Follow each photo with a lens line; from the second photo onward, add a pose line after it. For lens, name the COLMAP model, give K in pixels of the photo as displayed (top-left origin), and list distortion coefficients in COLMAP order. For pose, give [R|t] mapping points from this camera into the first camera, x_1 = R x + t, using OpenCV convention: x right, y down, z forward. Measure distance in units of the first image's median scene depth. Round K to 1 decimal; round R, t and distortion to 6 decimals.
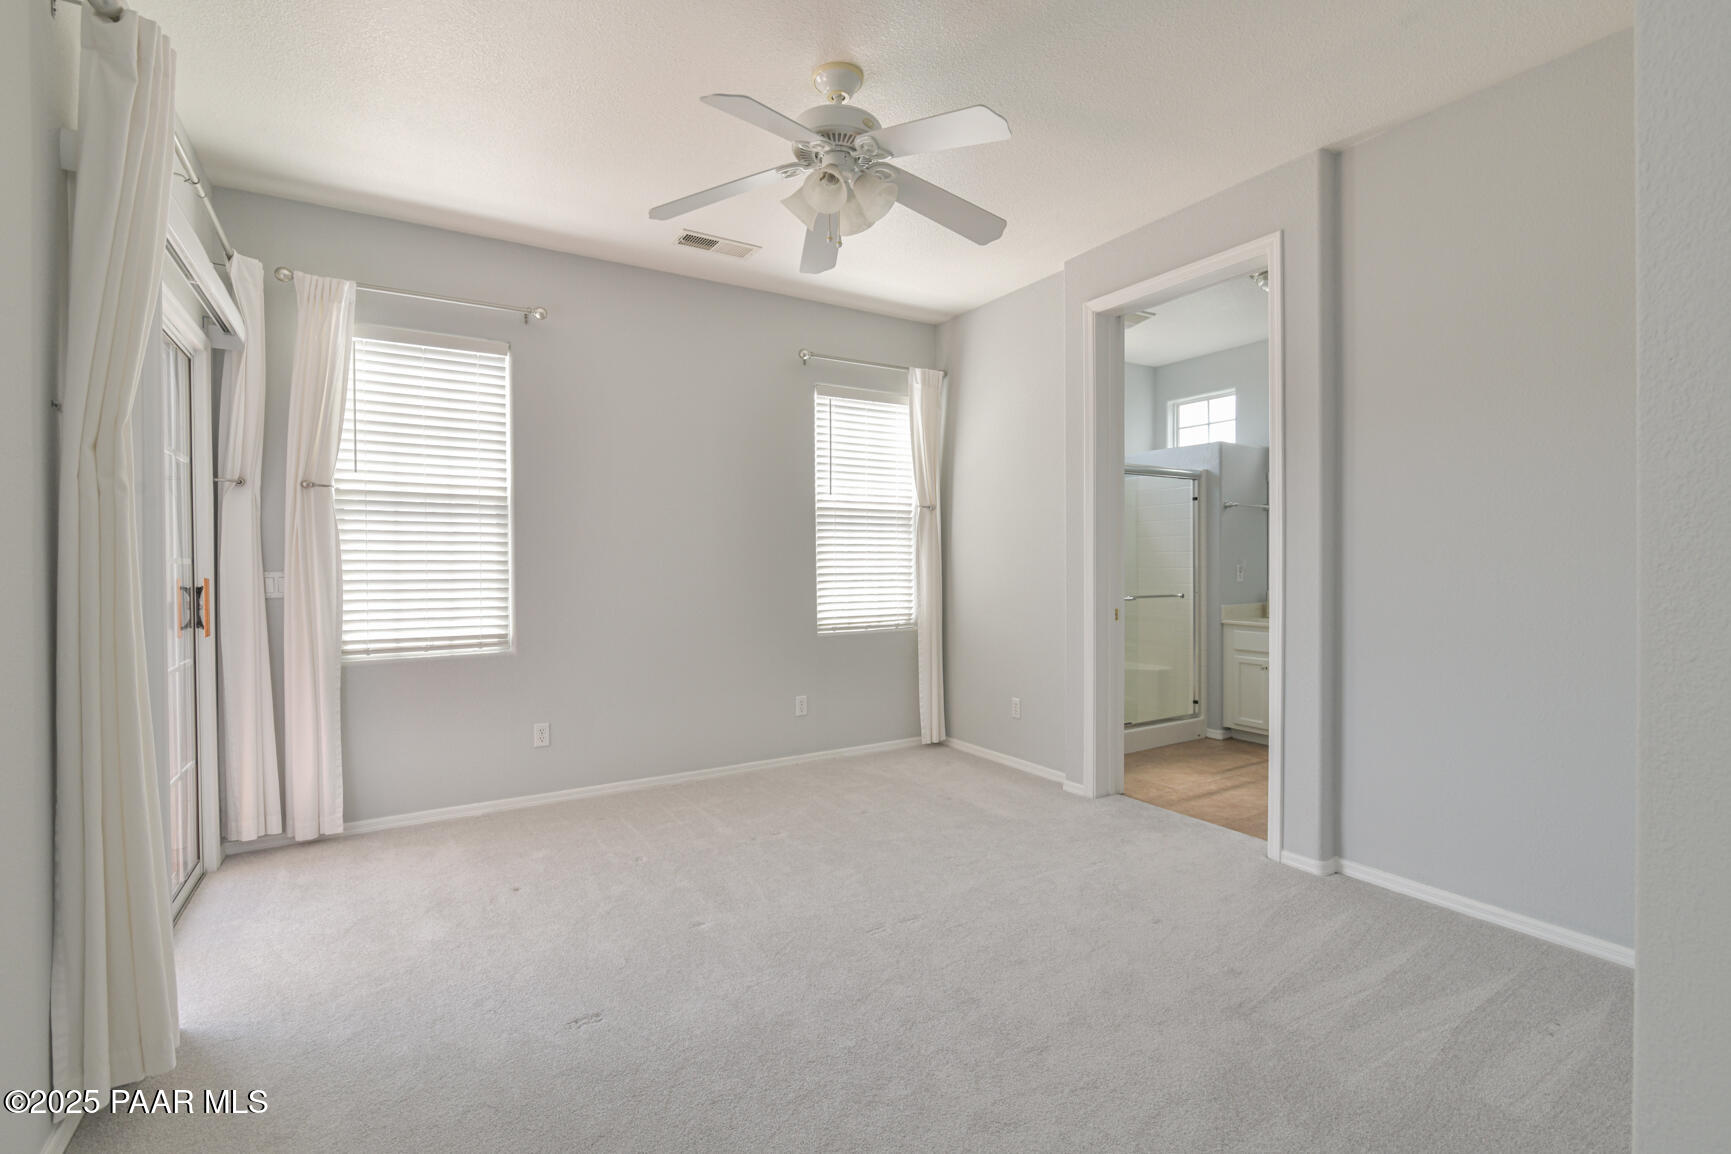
lens RADIAL K [[786.8, 0, 852.1], [0, 786.8, 587.1], [0, 0, 1]] dist [-0.012374, 0.002011]
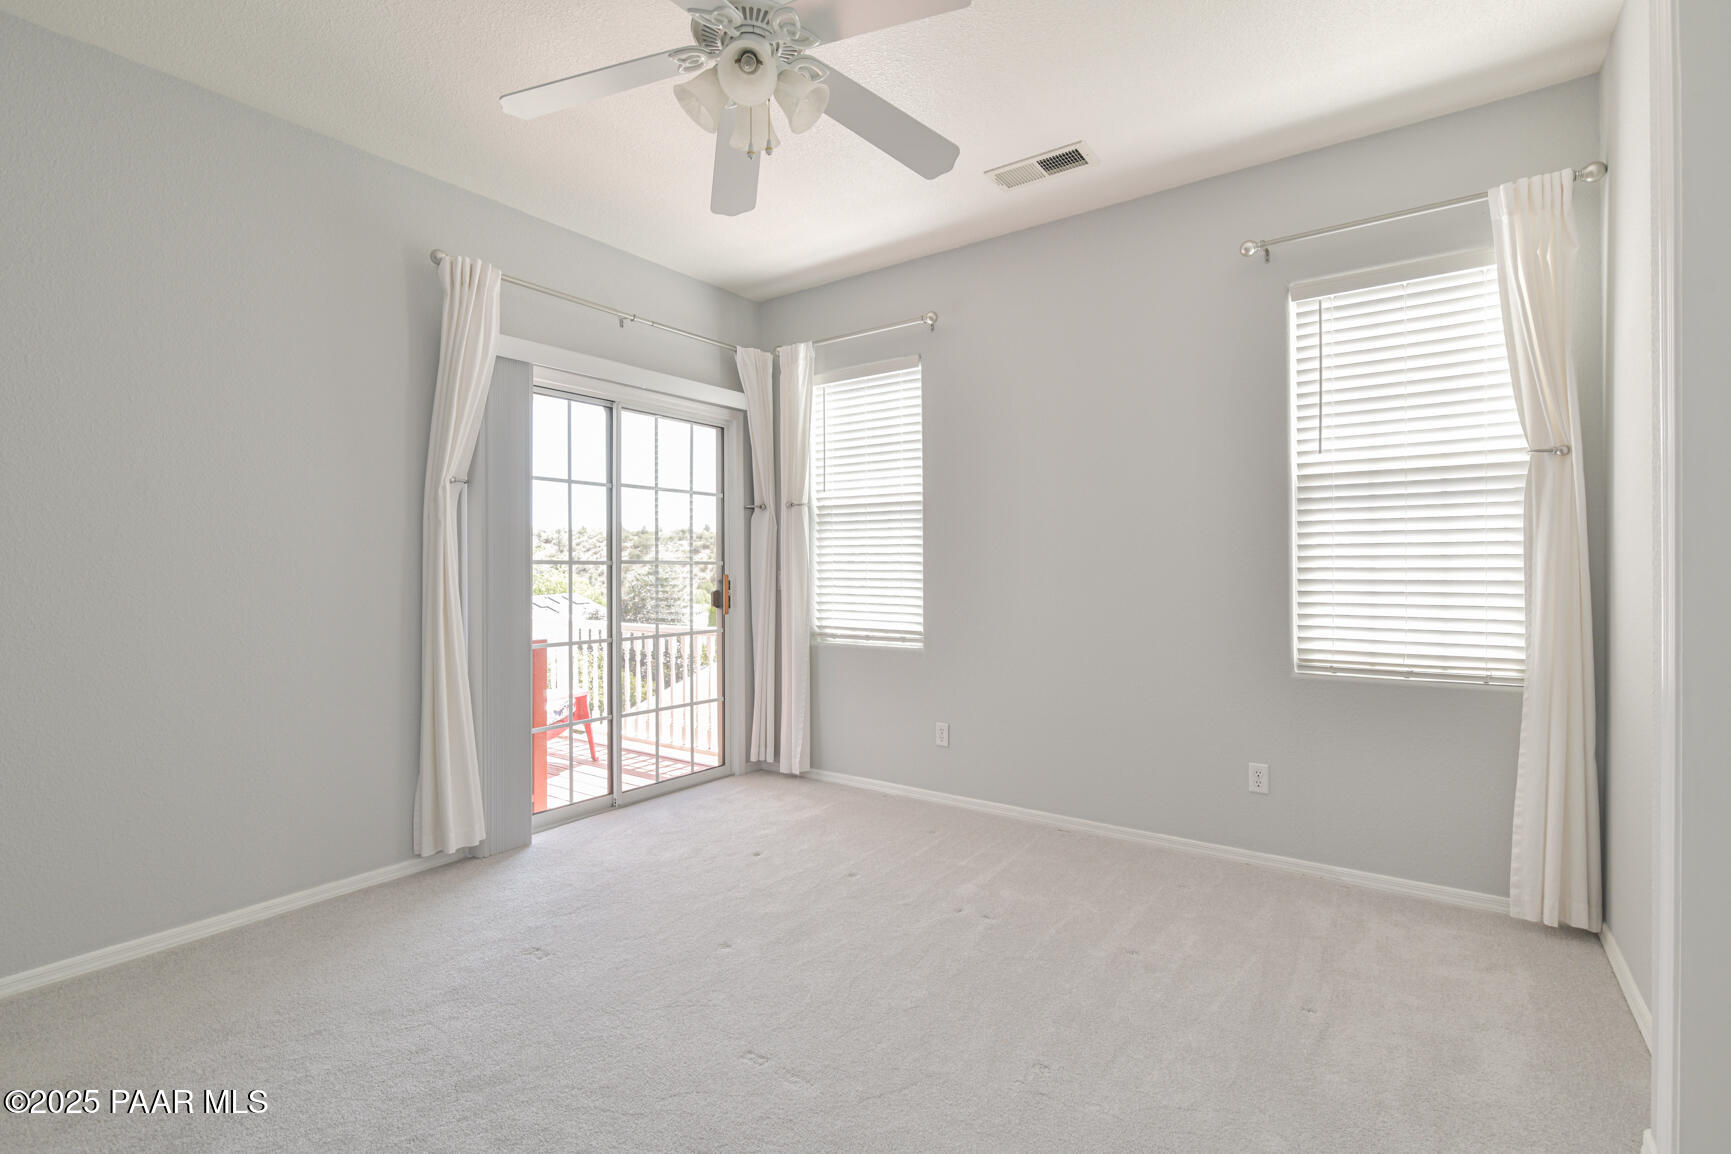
lens RADIAL K [[786.8, 0, 862.0], [0, 786.8, 573.7], [0, 0, 1]] dist [-0.012374, 0.002011]
pose [[0.379241, 0.012482, -0.925214, 0.503599], [-0.021851, 0.999751, 0.004531, -0.020538], [0.925040, 0.018498, 0.379419, 0.526058]]
